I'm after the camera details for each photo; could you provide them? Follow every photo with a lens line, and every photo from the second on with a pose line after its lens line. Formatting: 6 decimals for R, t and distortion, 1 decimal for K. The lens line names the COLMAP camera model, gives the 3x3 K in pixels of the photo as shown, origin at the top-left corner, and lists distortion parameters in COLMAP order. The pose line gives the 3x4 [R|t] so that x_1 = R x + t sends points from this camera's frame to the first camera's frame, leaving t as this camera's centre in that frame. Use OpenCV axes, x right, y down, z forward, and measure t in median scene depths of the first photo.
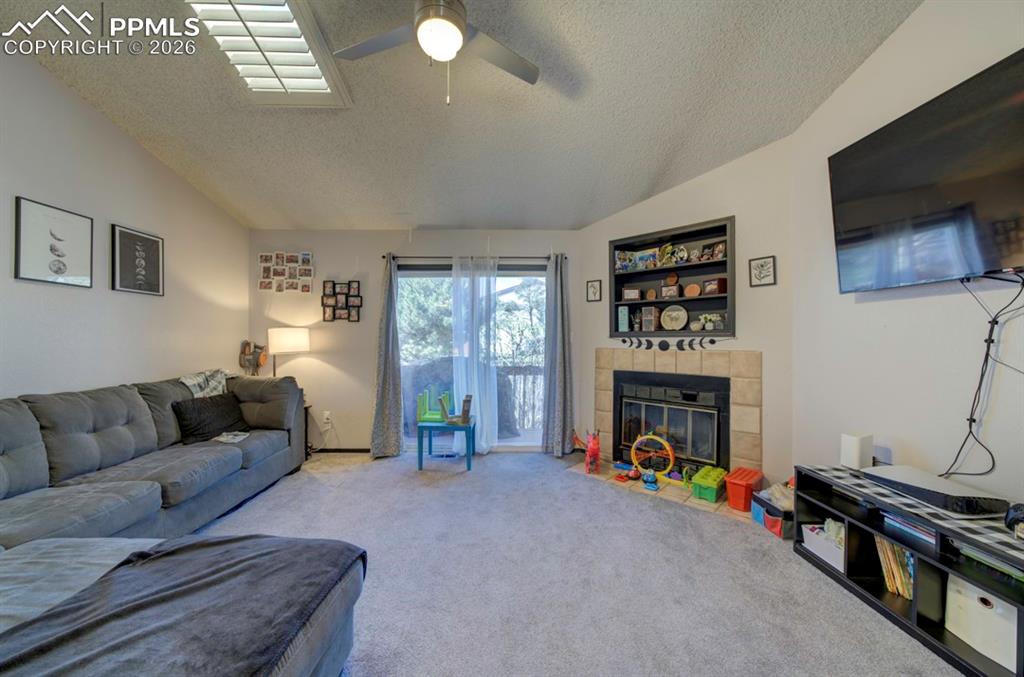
lens RADIAL K [[361.5, 0, 509.3], [0, 361.5, 339.0], [0, 0, 1]] dist [-0.060250, 0.023060]
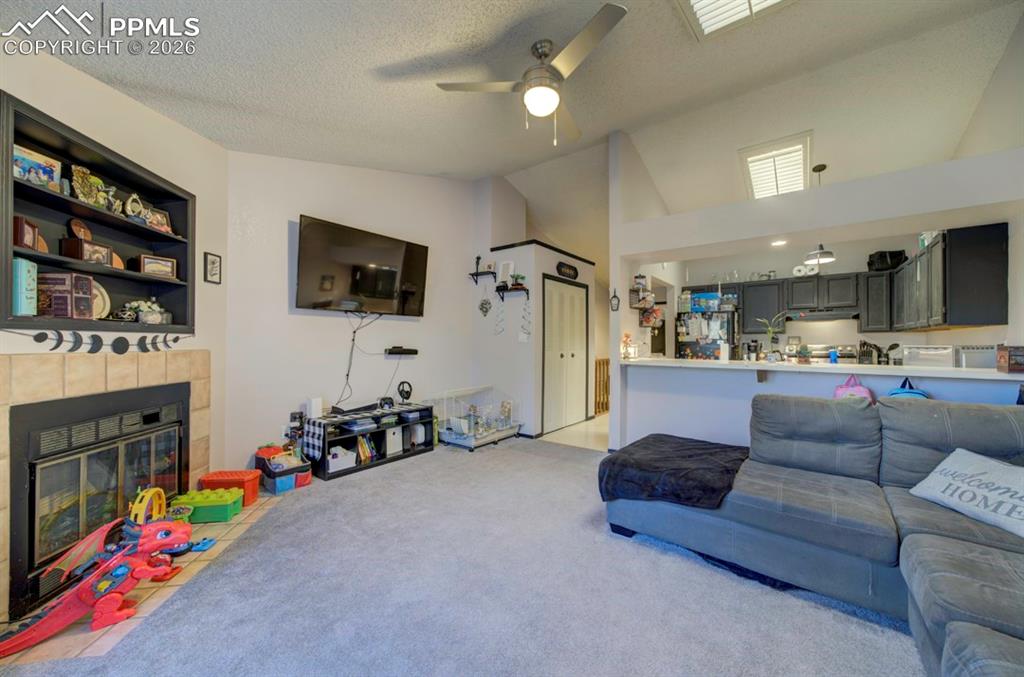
lens RADIAL K [[378.7, 0, 504.4], [0, 378.7, 341.1], [0, 0, 1]] dist [-0.012709, 0.005966]
pose [[-0.778340, -0.000754, 0.627842, -0.475600], [-0.005518, 0.999969, -0.005640, 0.010805], [-0.627819, -0.007854, -0.778320, 1.078576]]
